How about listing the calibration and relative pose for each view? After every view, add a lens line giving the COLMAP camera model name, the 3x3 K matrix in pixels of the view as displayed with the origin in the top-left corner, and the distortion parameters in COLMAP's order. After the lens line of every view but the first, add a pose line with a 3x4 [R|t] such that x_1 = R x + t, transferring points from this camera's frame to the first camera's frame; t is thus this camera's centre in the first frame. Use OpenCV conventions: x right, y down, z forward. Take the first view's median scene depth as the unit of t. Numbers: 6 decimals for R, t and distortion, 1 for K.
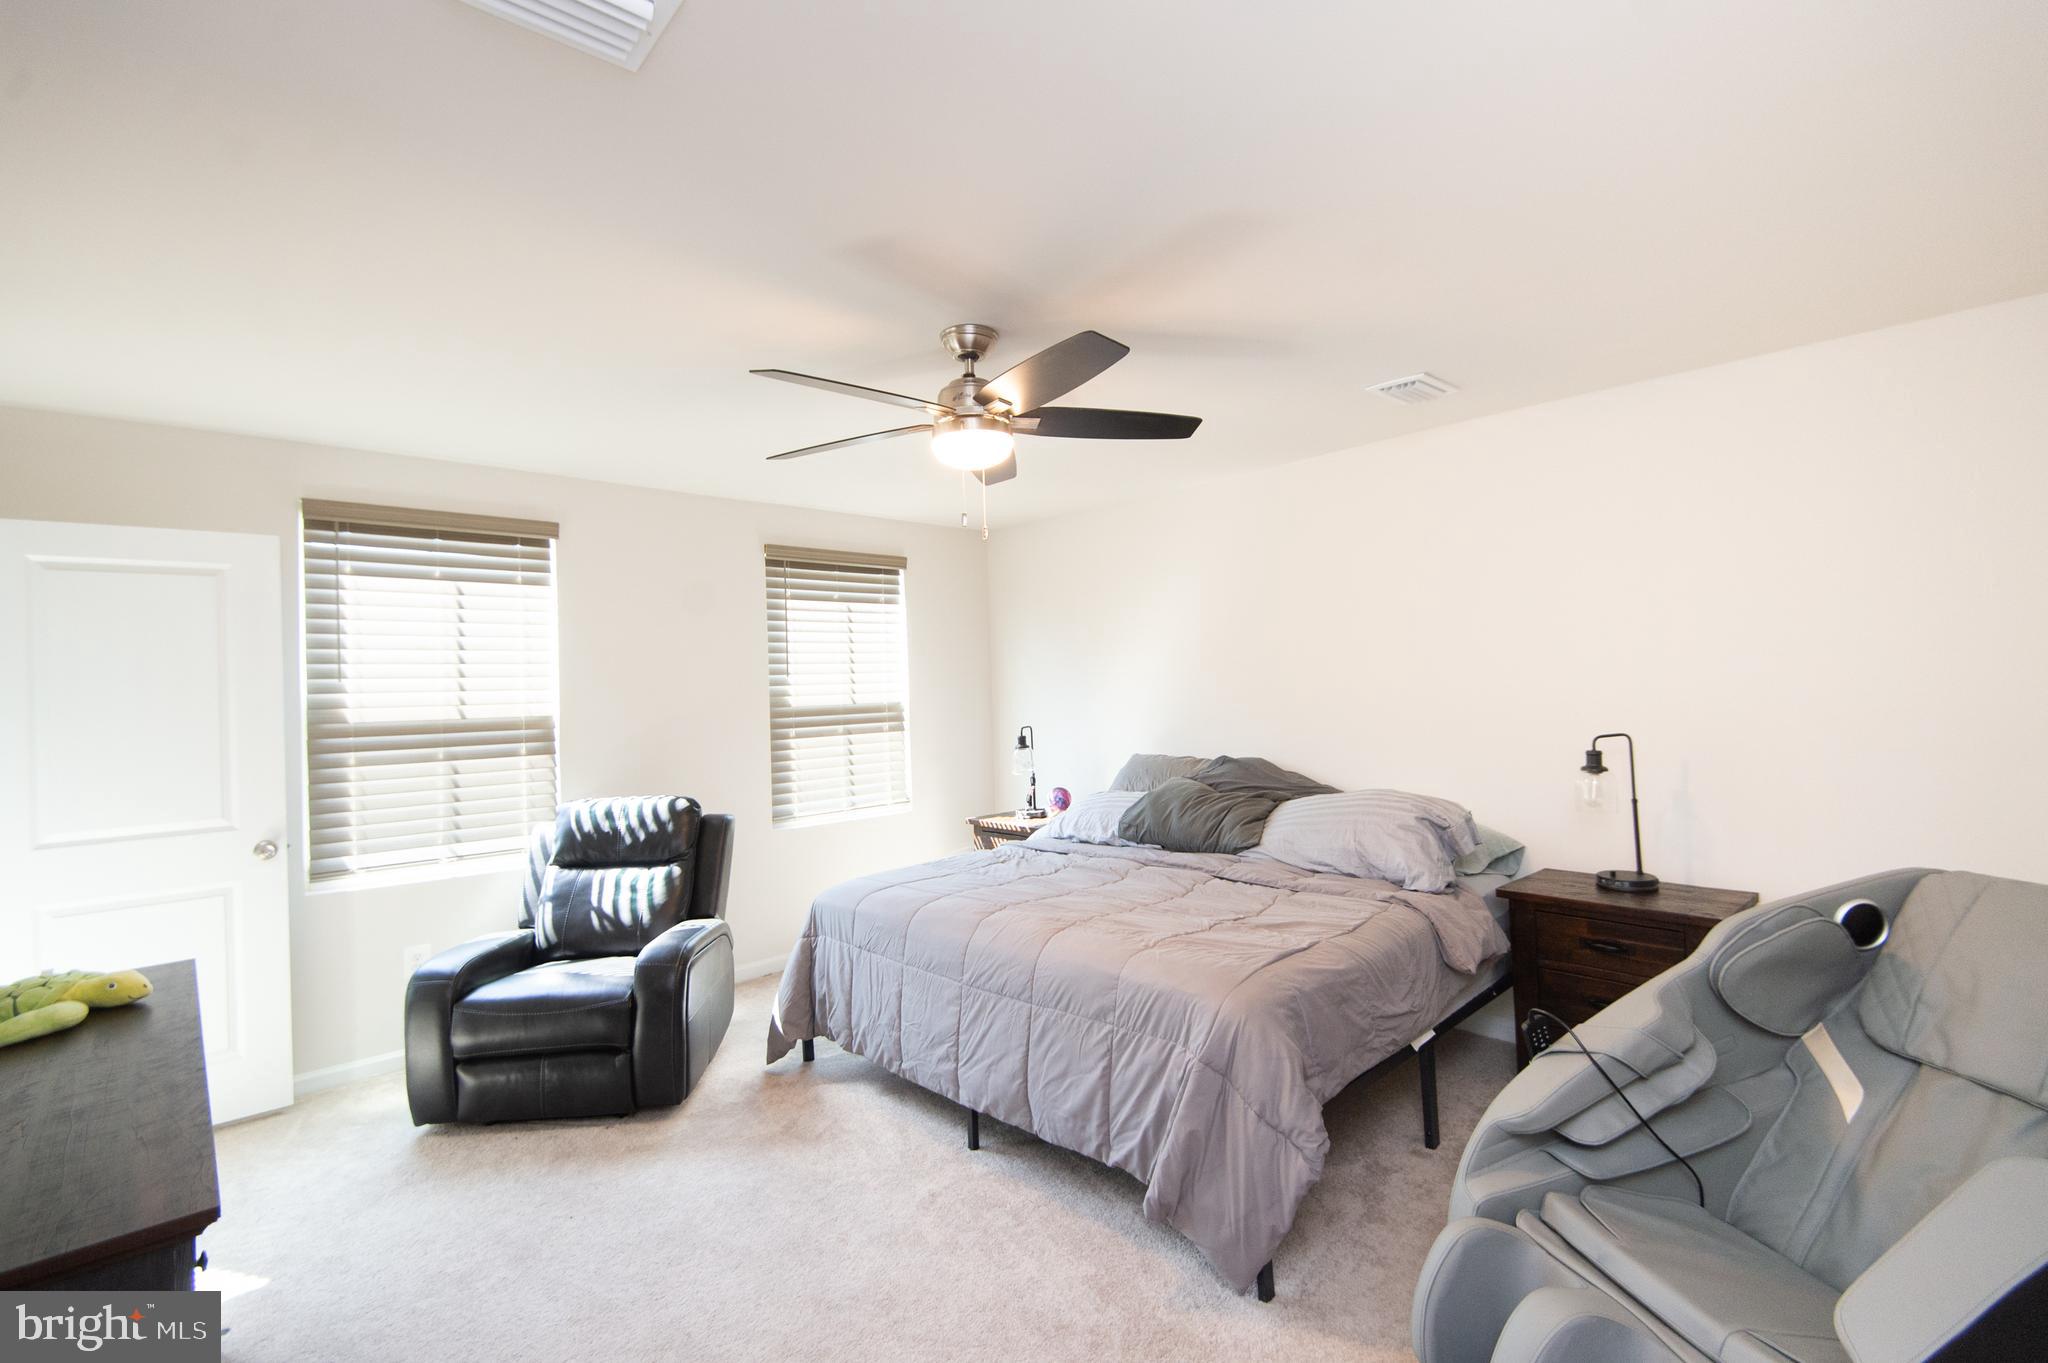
lens RADIAL K [[920.9, 0, 1015.3], [0, 920.9, 684.4], [0, 0, 1]] dist [0.024685, -0.001337]
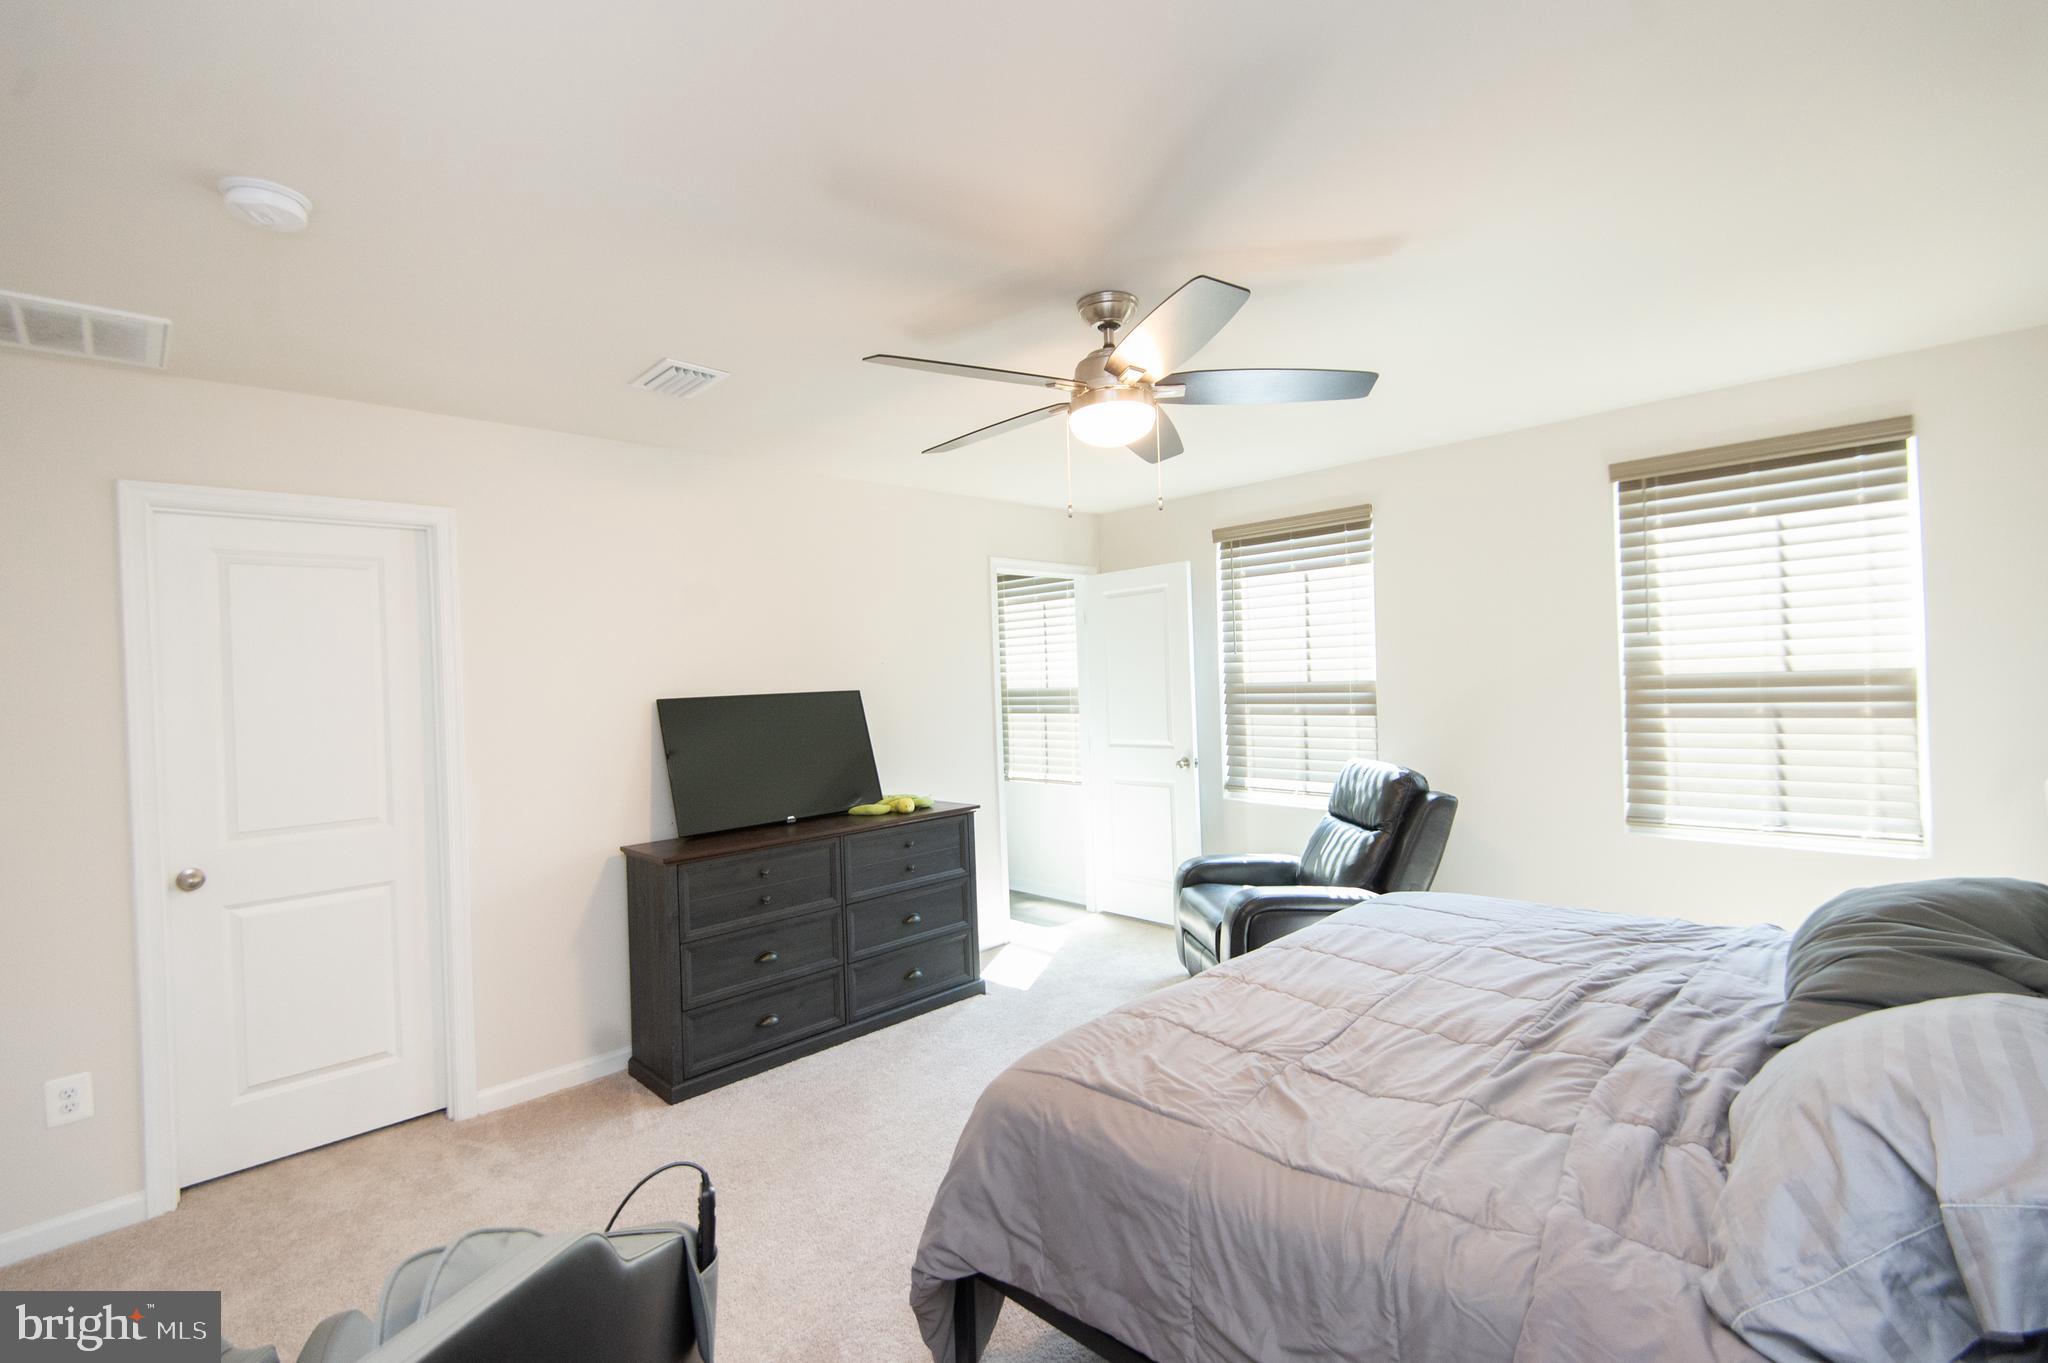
lens RADIAL K [[920.9, 0, 1015.5], [0, 920.9, 685.7], [0, 0, 1]] dist [0.024685, -0.001337]
pose [[0.017132, 0.033247, -0.999300, 0.494570], [0.036619, 0.998756, 0.033857, -0.010920], [0.999182, -0.037174, 0.015893, 0.466146]]
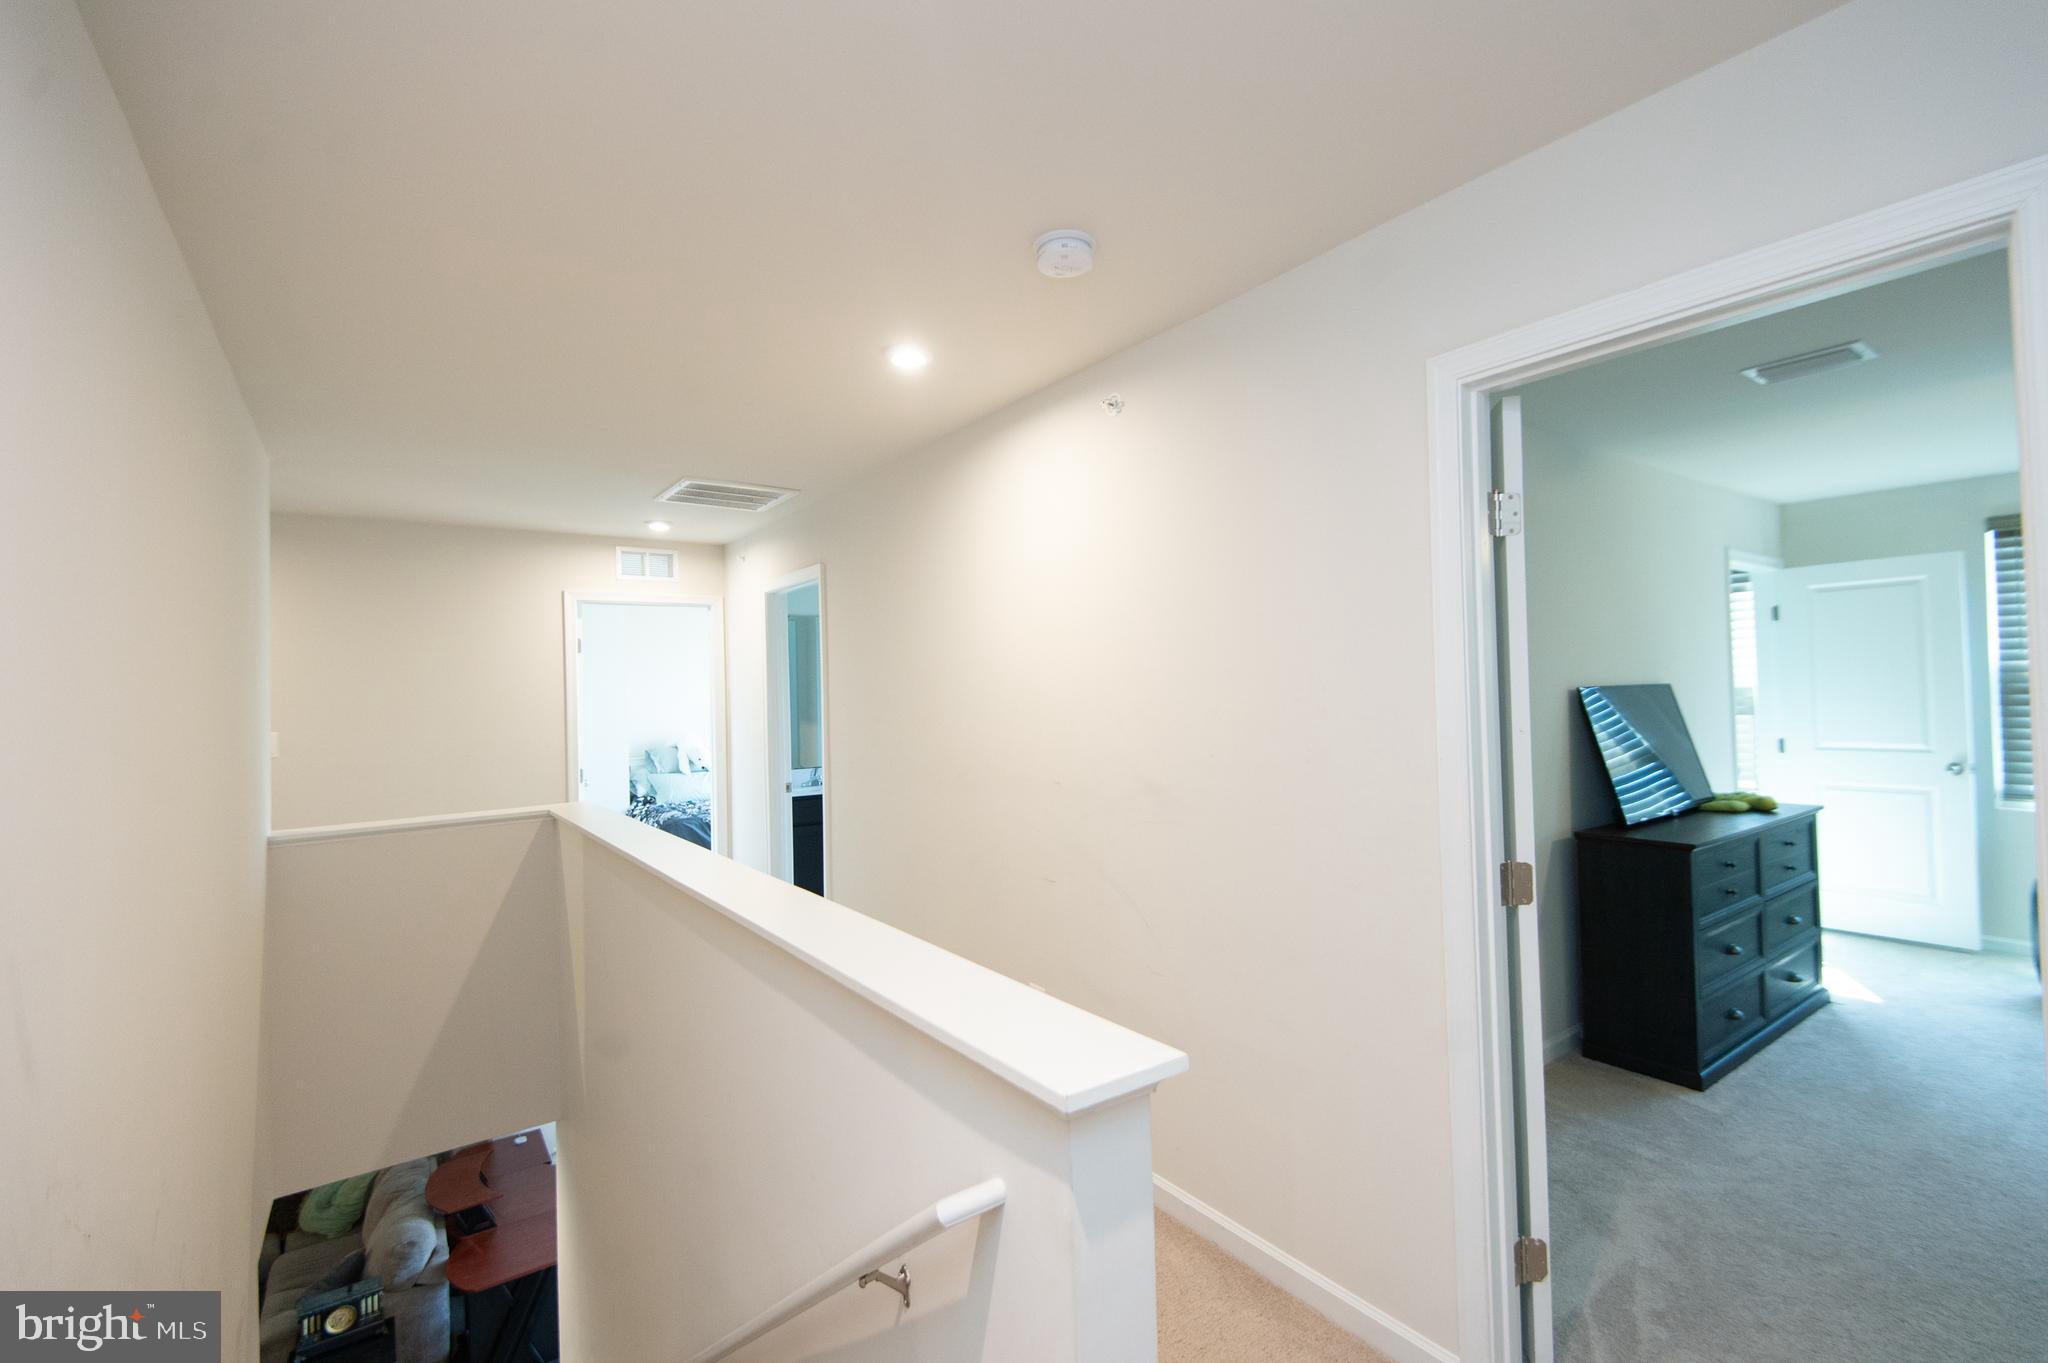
lens RADIAL K [[920.9, 0, 1026.3], [0, 920.9, 669.4], [0, 0, 1]] dist [0.024685, -0.001337]
pose [[-0.118901, 0.010917, -0.992846, 0.552110], [0.027385, 0.999595, 0.007712, -0.019073], [0.992528, -0.026272, -0.119152, -0.170458]]
